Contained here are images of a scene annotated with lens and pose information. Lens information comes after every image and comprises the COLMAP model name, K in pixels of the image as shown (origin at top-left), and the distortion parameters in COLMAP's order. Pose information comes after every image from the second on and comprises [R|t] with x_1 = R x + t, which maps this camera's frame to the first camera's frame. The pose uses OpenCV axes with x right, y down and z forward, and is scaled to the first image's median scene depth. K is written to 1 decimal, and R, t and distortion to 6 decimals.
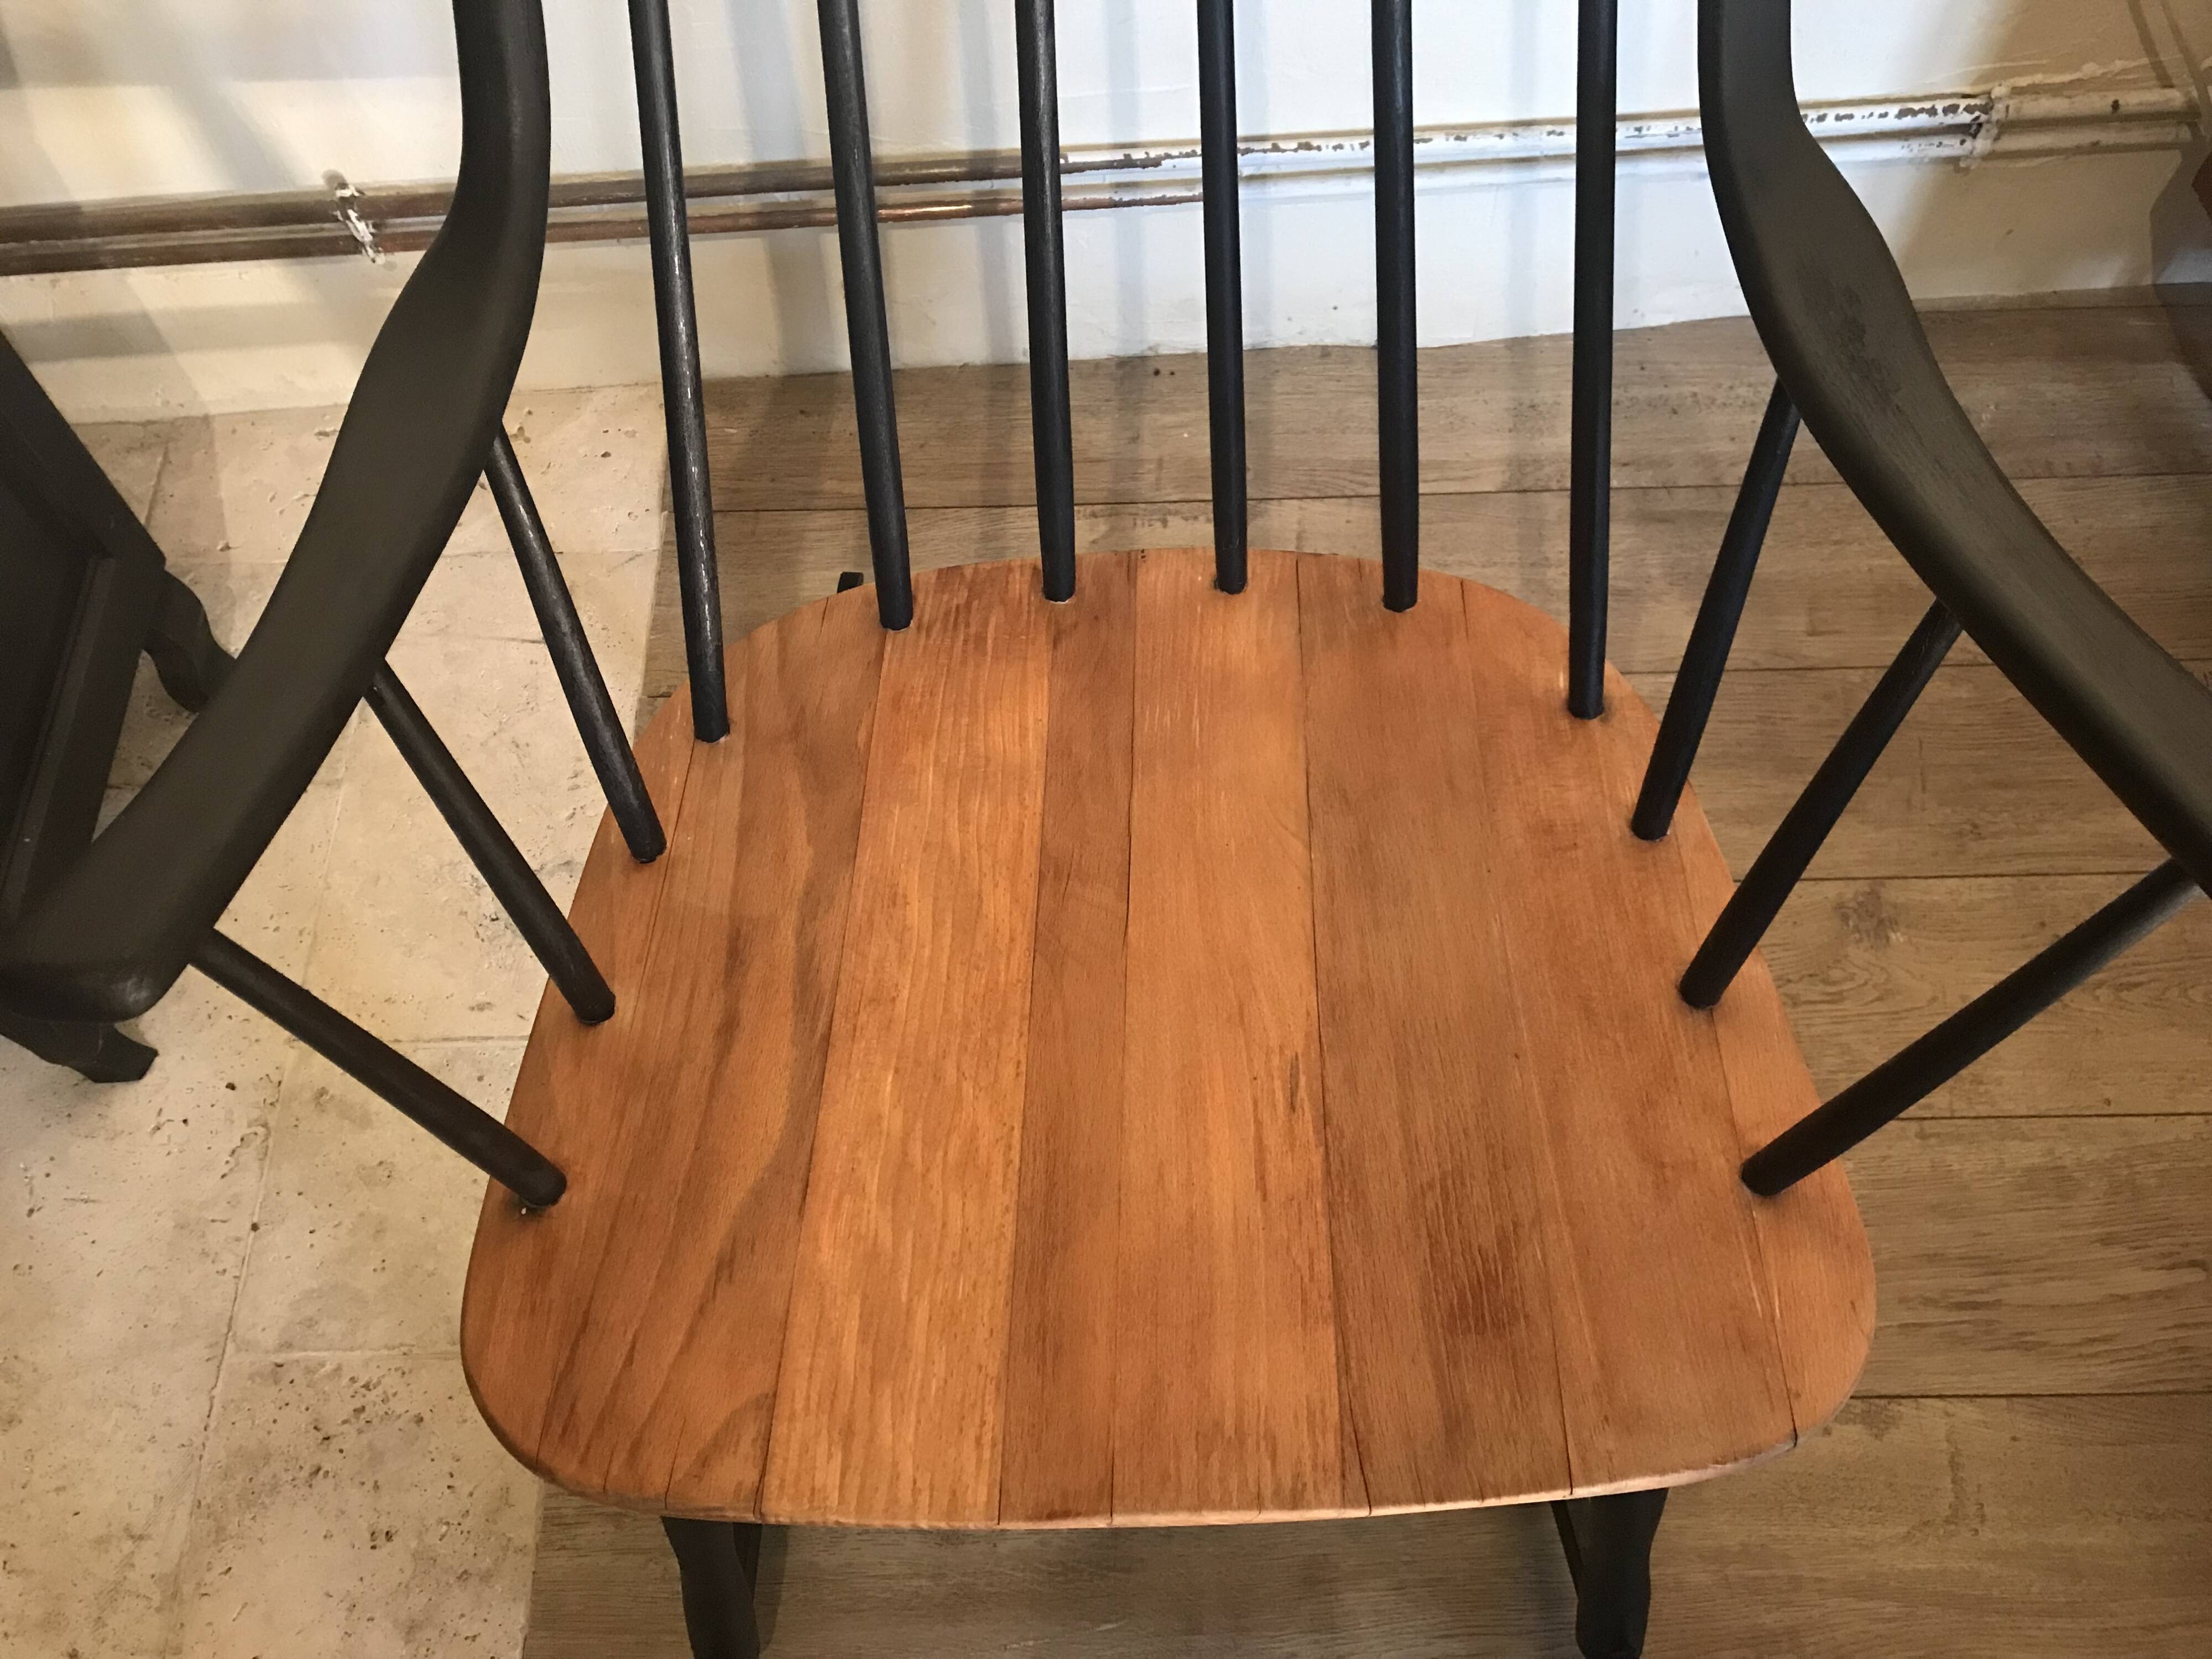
lens RADIAL K [[1799.8, 0, 1098.3], [0, 1799.8, 825.9], [0, 0, 1]] dist [0.012149, -0.004520]
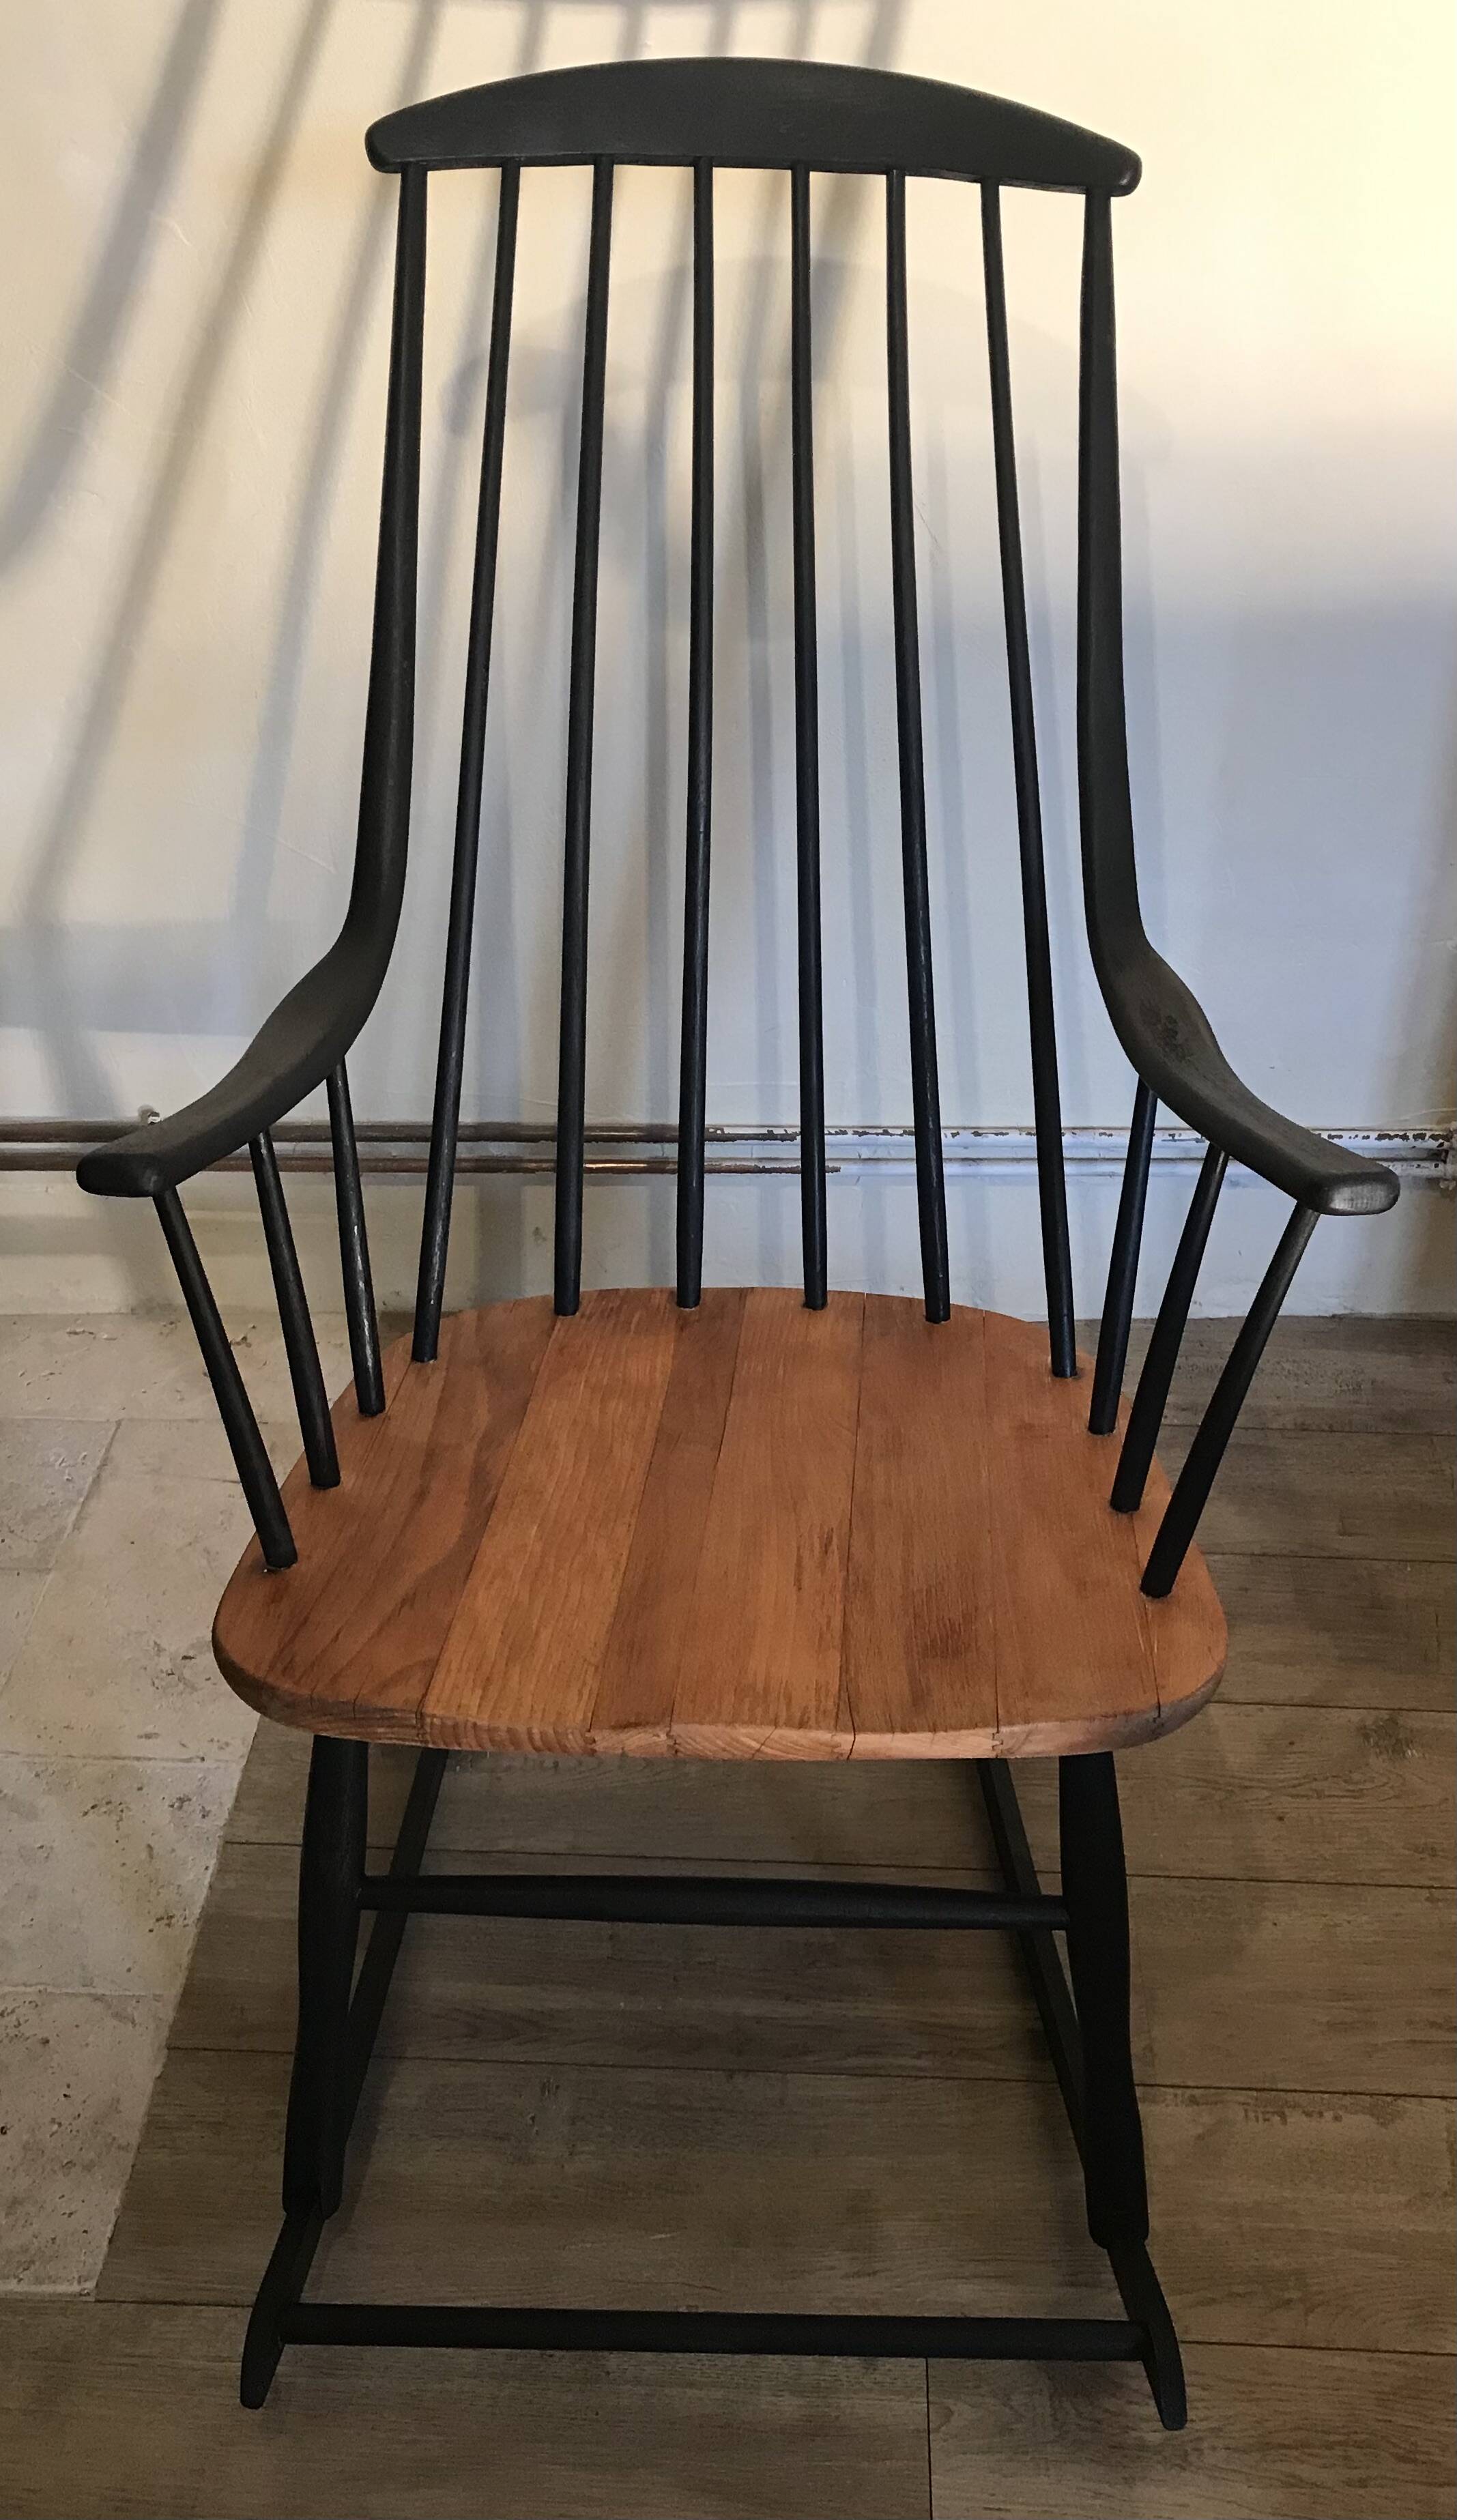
lens RADIAL K [[2226.3, 0, 760.6], [0, 2226.3, 1253.6], [0, 0, 1]] dist [0.013401, 0.010057]
pose [[0.998155, 0.057434, -0.019673, 0.072066], [-0.060094, 0.888676, -0.454580, 0.668566], [-0.008625, 0.454924, 0.890488, -0.568322]]
